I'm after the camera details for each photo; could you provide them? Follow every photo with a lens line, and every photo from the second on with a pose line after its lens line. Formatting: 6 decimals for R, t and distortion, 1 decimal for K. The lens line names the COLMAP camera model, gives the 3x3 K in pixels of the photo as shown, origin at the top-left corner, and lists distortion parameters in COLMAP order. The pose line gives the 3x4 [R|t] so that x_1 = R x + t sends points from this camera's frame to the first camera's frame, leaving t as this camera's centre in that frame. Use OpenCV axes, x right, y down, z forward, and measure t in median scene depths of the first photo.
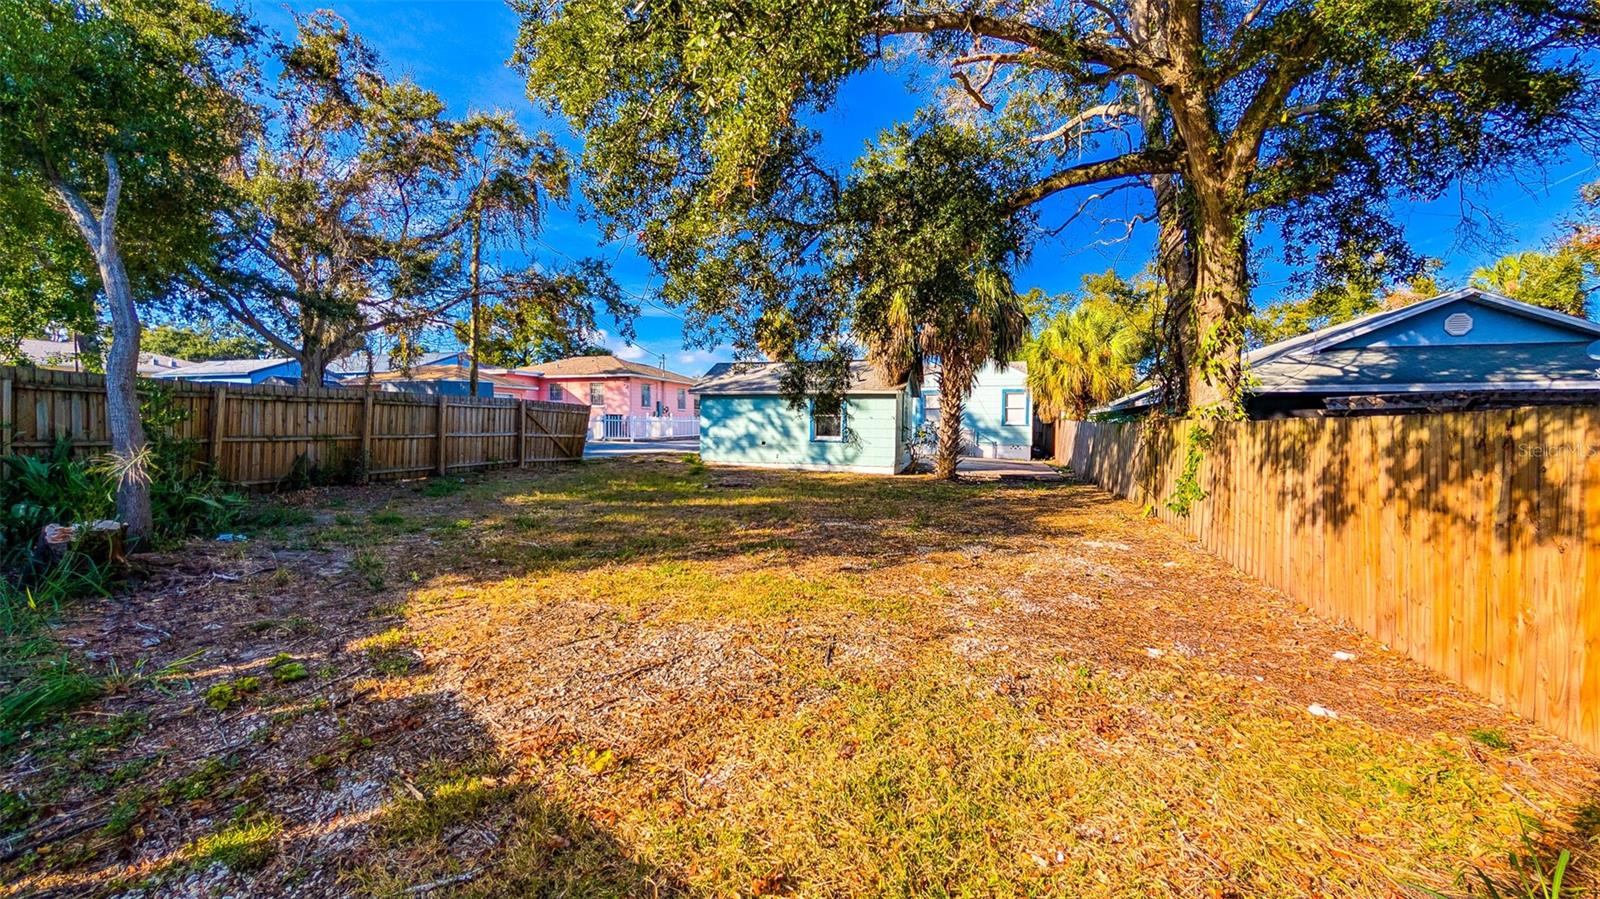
lens RADIAL K [[602.4, 0, 802.0], [0, 602.4, 451.9], [0, 0, 1]] dist [-0.002342, 0.001095]
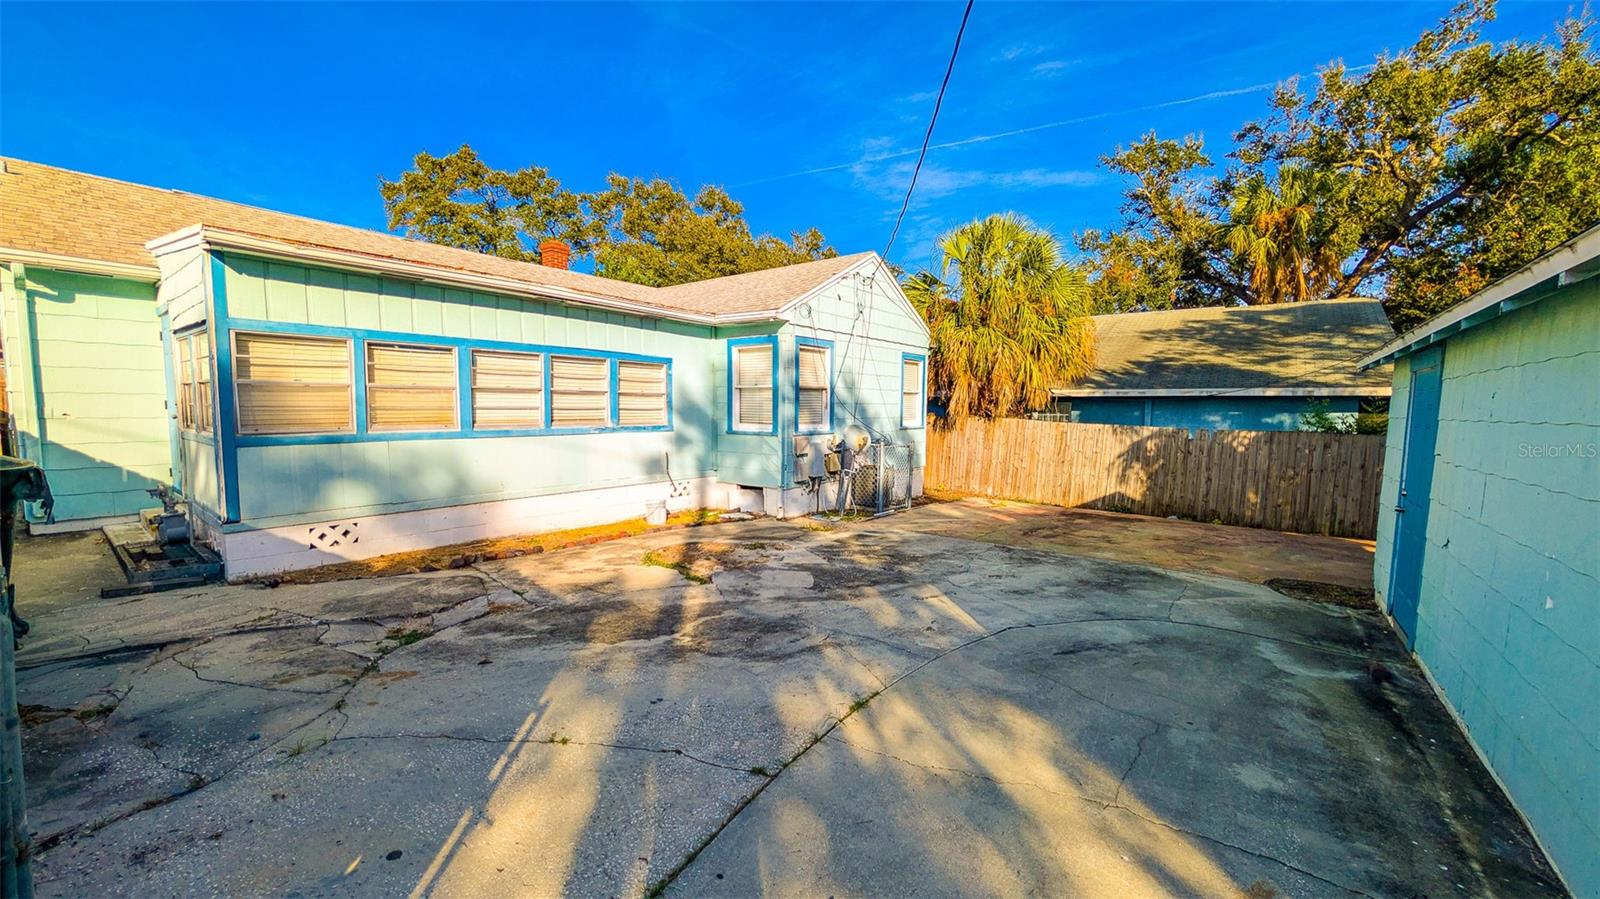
lens RADIAL K [[602.4, 0, 803.2], [0, 602.4, 454.1], [0, 0, 1]] dist [-0.002342, 0.001095]
pose [[0.334024, -0.076908, 0.939422, -0.202786], [0.027974, 0.997035, 0.071678, -0.094826], [-0.942149, 0.002337, 0.335185, 1.388772]]
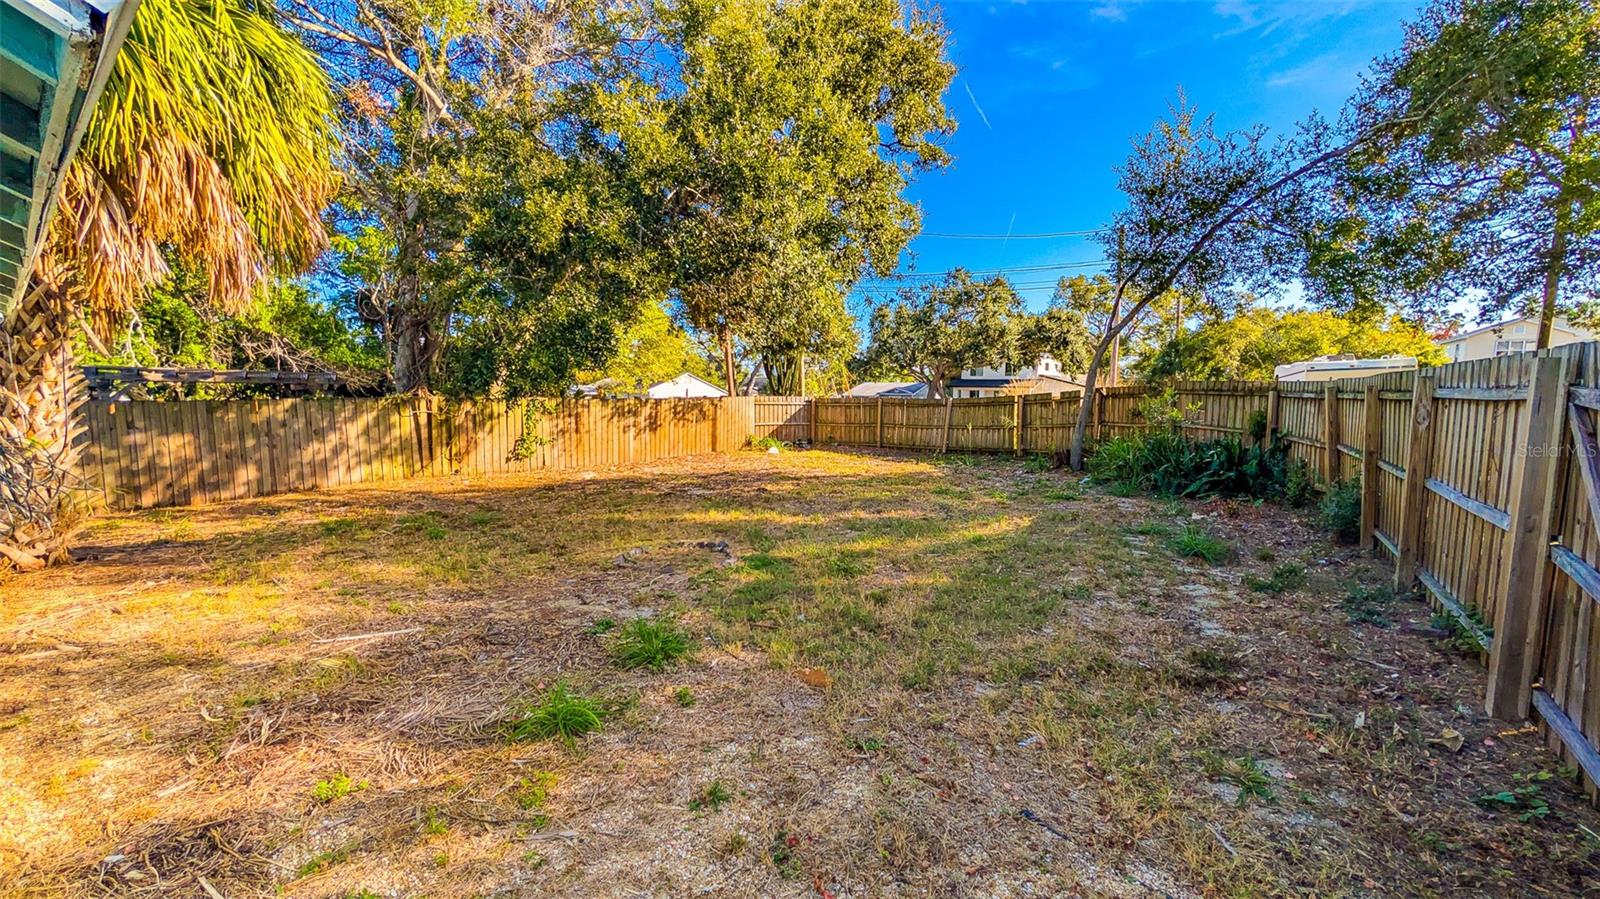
lens RADIAL K [[602.4, 0, 800.5], [0, 602.4, 439.2], [0, 0, 1]] dist [-0.002342, 0.001095]
pose [[-0.943046, -0.044661, 0.329651, -0.285485], [-0.002686, 0.991937, 0.126703, -0.074843], [-0.332651, 0.118602, -0.935562, 1.122268]]
